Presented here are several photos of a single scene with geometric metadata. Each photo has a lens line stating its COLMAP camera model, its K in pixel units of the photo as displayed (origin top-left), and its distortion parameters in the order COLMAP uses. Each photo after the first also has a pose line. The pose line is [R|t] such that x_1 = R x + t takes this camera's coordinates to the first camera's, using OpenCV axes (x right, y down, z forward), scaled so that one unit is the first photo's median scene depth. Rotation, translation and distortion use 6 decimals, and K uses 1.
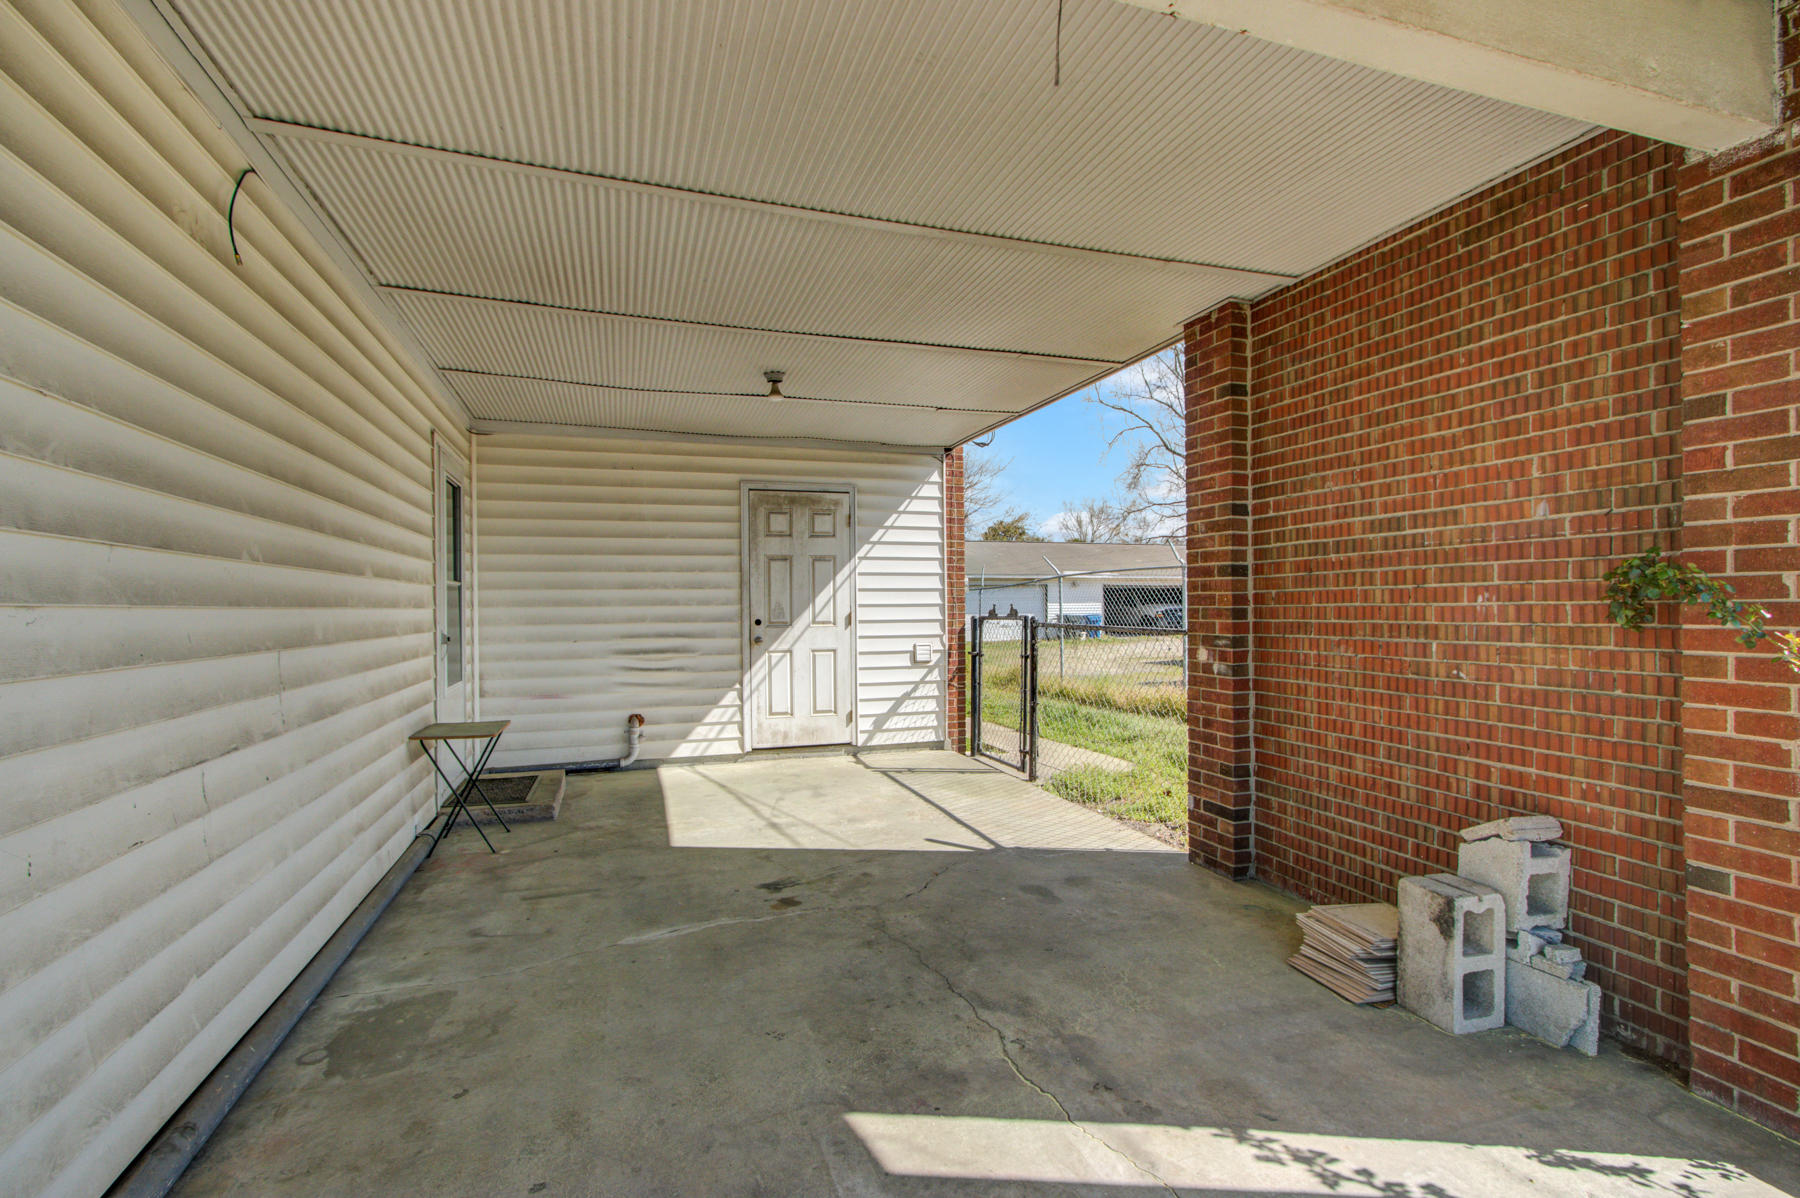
lens RADIAL K [[814.1, 0, 892.3], [0, 814.1, 605.8], [0, 0, 1]] dist [0.001370, 0.000581]
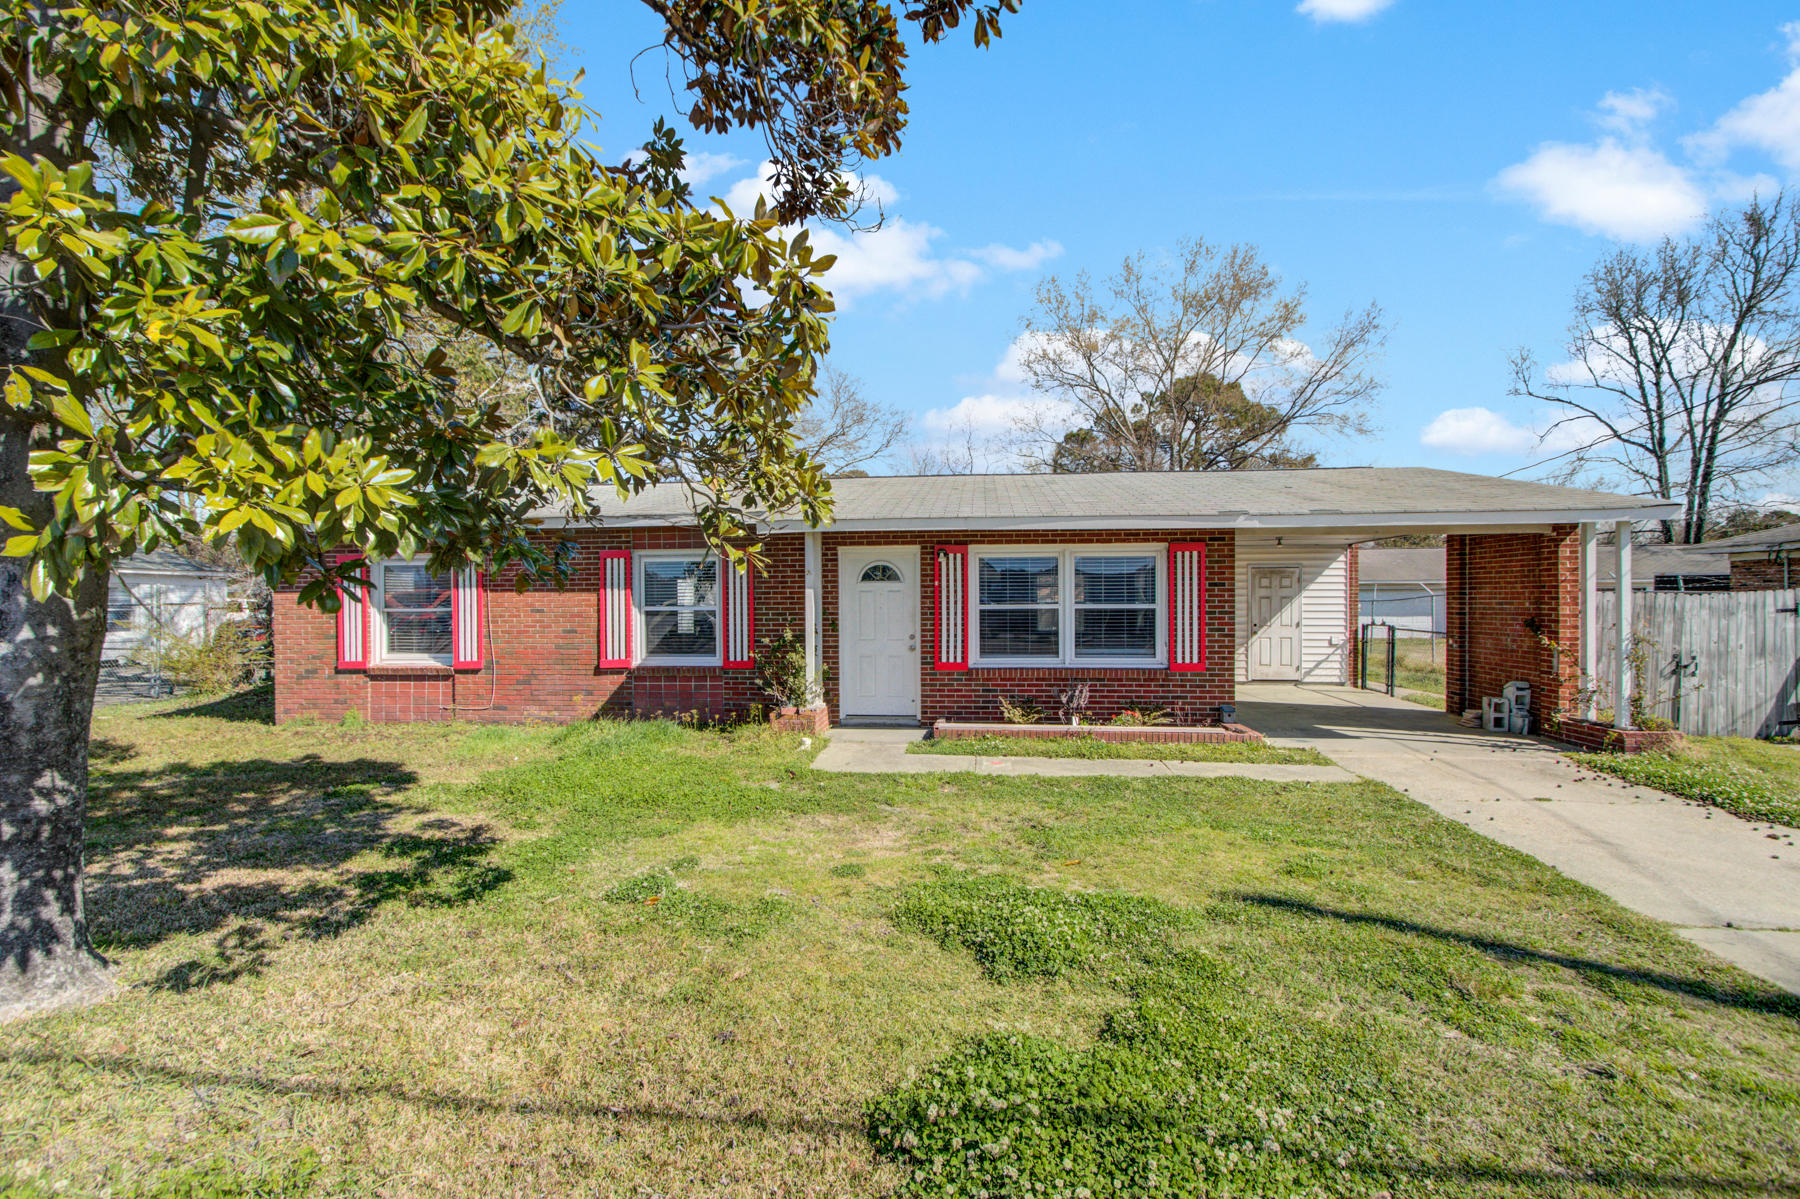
lens RADIAL K [[773.0, 0, 900.0], [0, 773.0, 599.5], [0, 0, 1]] dist [0.003617, 0.000335]
pose [[0.900523, 0.009241, -0.434710, -0.110937], [-0.009305, 0.999955, 0.001982, -0.044546], [0.434709, 0.002260, 0.900568, -1.355250]]
